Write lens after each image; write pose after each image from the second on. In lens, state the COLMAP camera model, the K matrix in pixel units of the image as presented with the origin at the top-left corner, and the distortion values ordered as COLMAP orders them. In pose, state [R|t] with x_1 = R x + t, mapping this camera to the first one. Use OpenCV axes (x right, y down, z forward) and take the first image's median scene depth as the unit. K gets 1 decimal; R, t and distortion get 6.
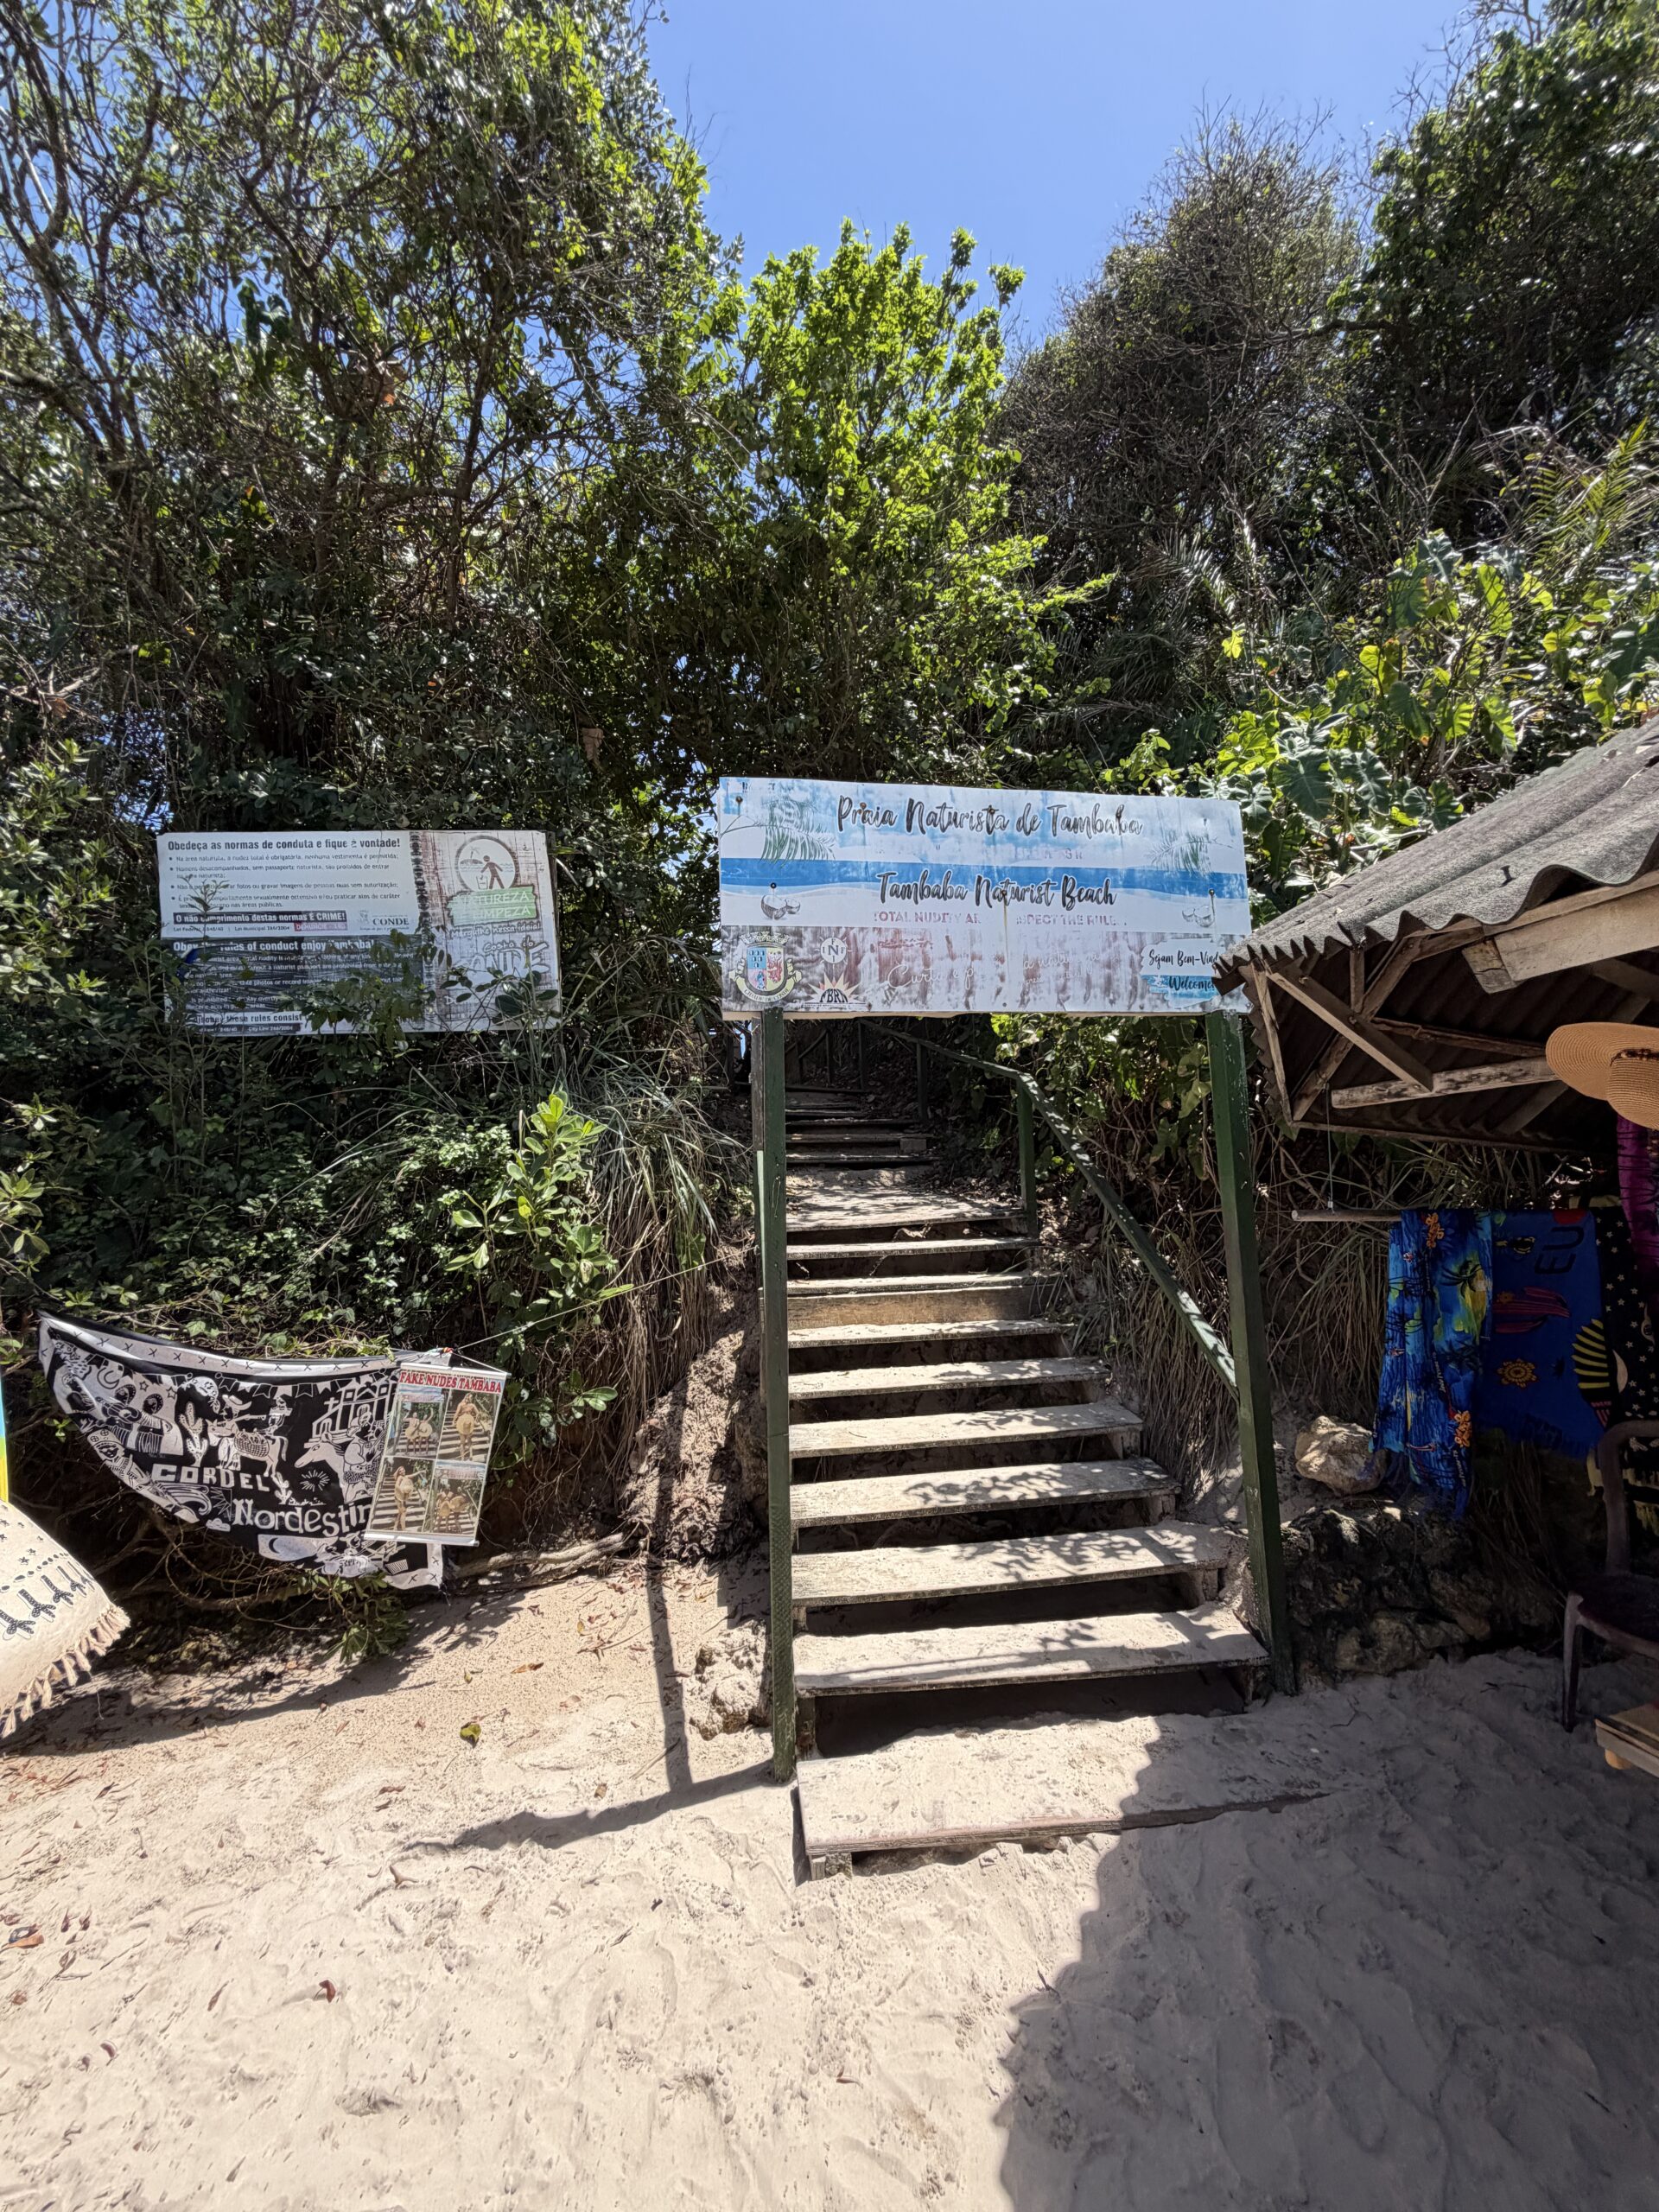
lens RADIAL K [[883.0, 0, 831.9], [0, 883.0, 1094.6], [0, 0, 1]] dist [0.000565, -0.000079]
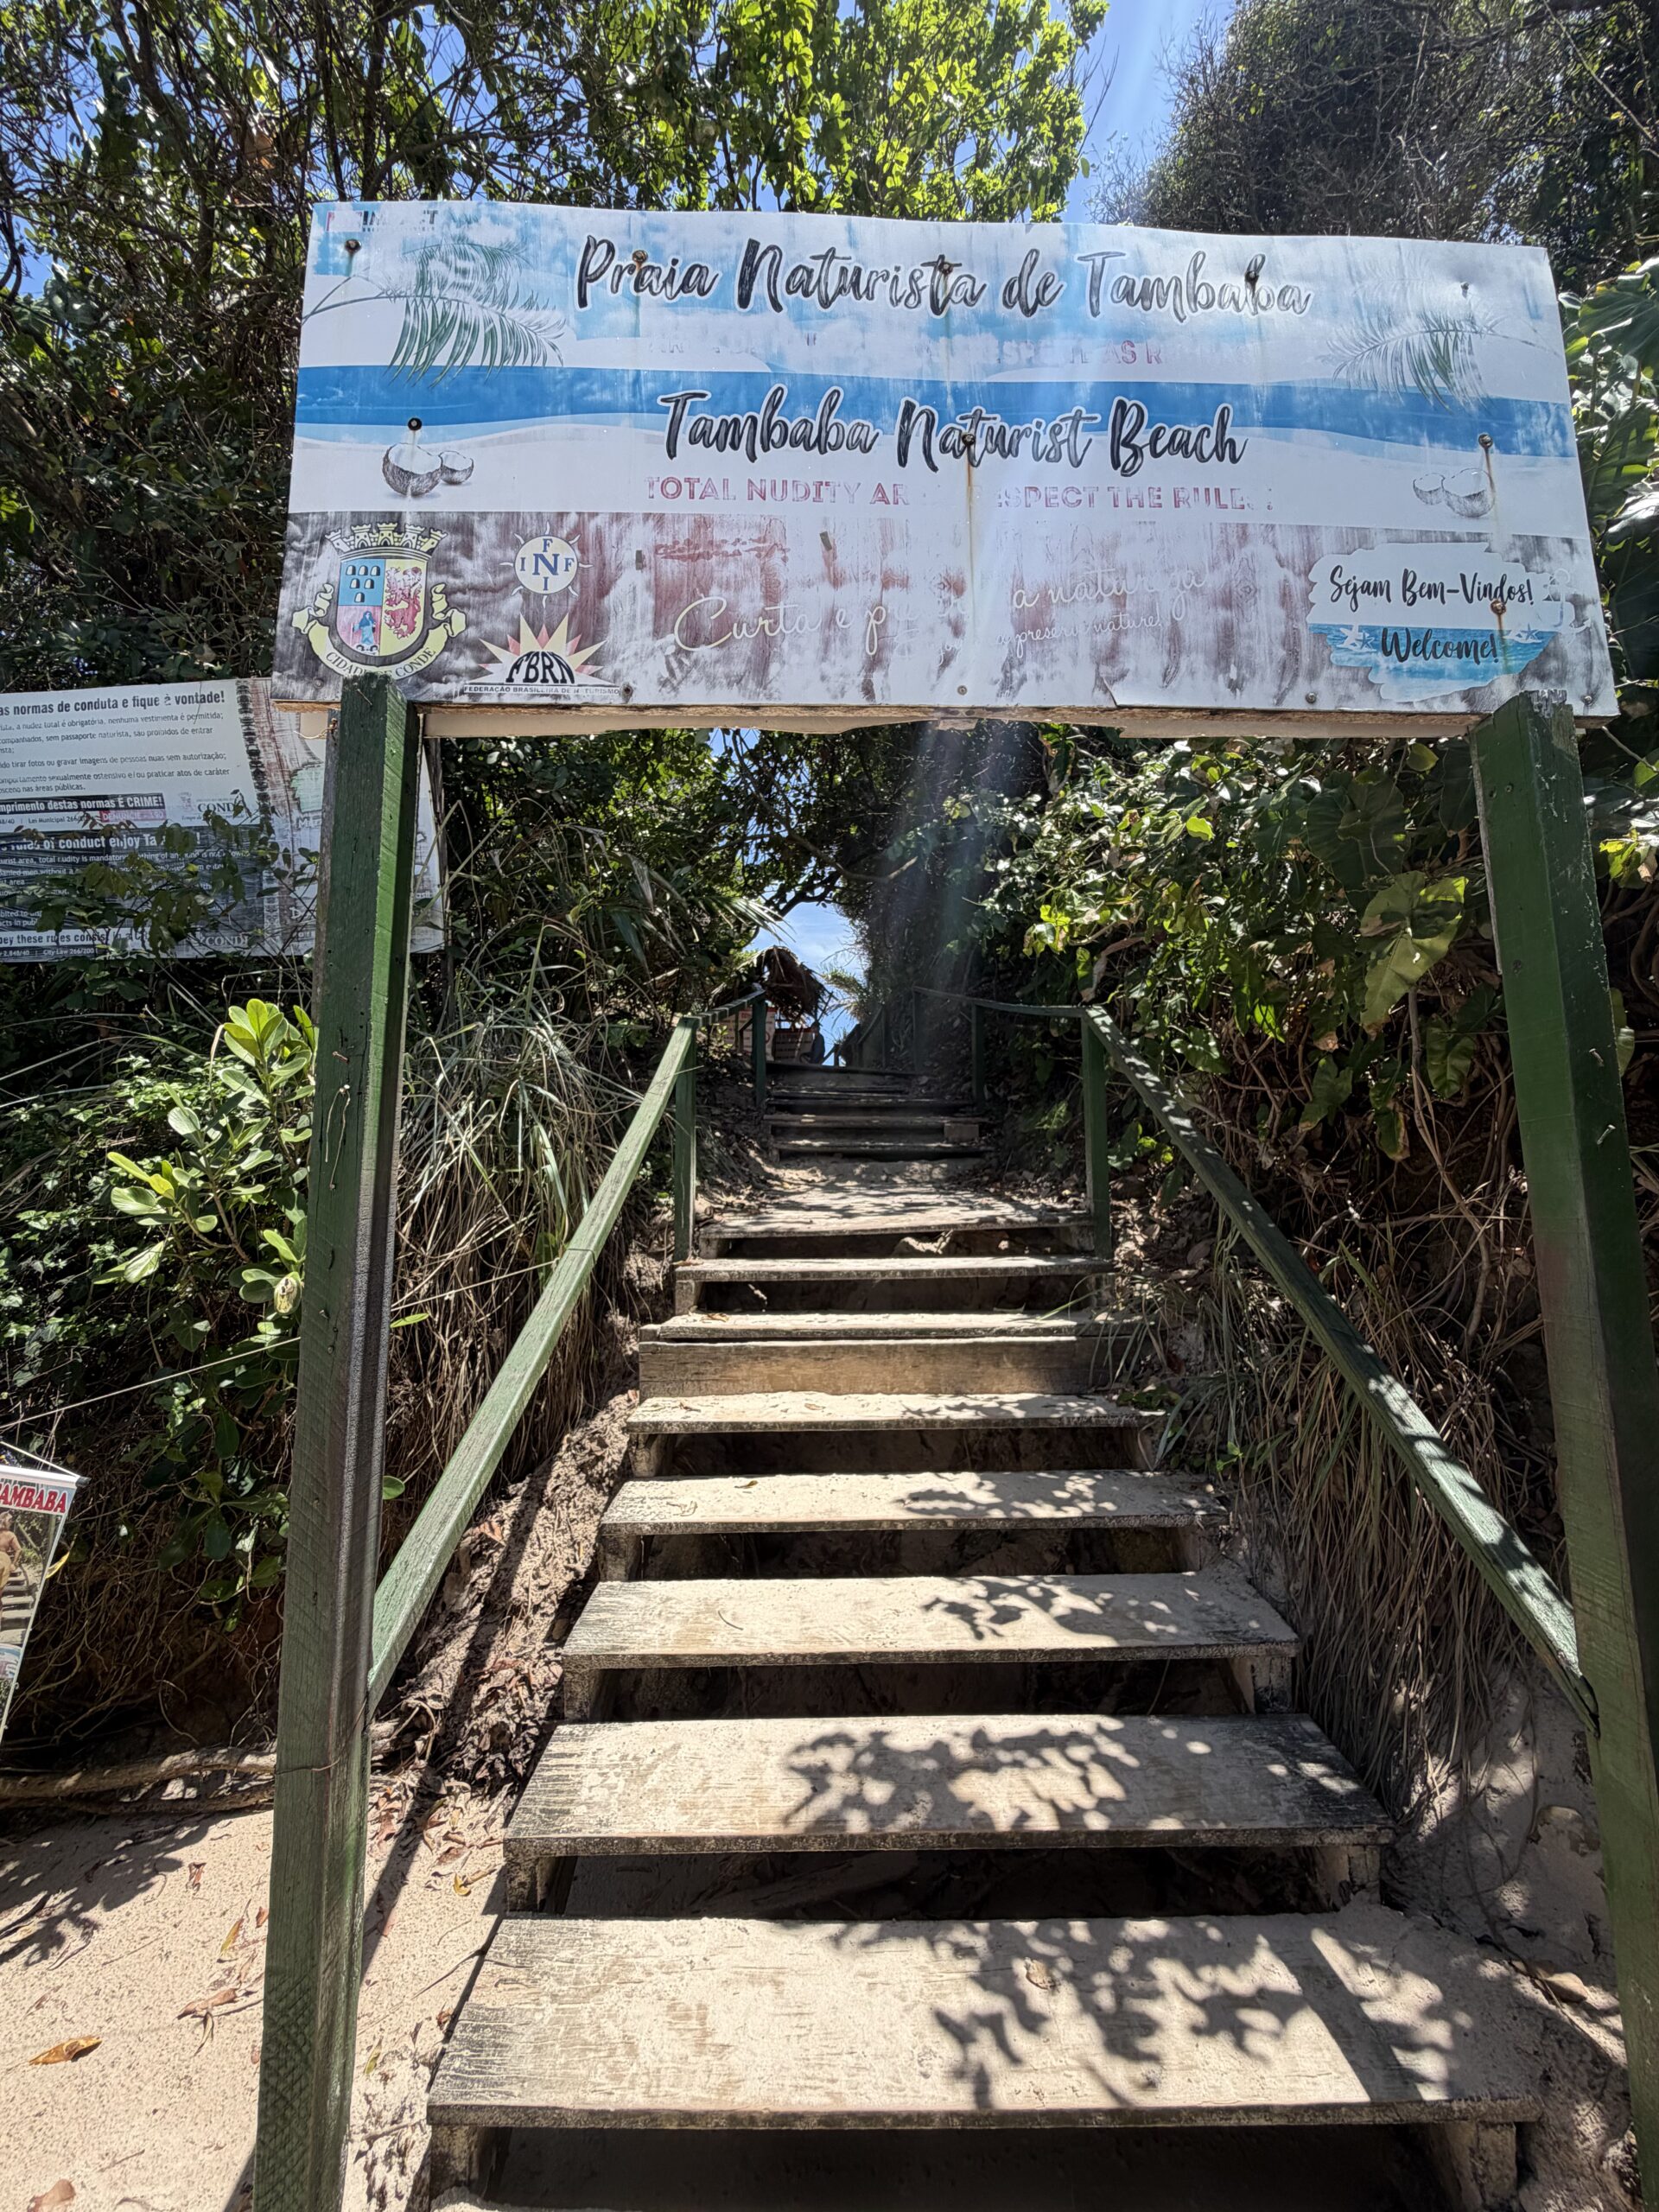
lens RADIAL K [[883.0, 0, 831.9], [0, 883.0, 1094.6], [0, 0, 1]] dist [0.000565, -0.000079]
pose [[0.992971, 0.007007, -0.118153, 0.134841], [-0.008525, 0.999887, -0.012351, 0.067254], [0.118053, 0.013272, 0.992919, 0.426428]]
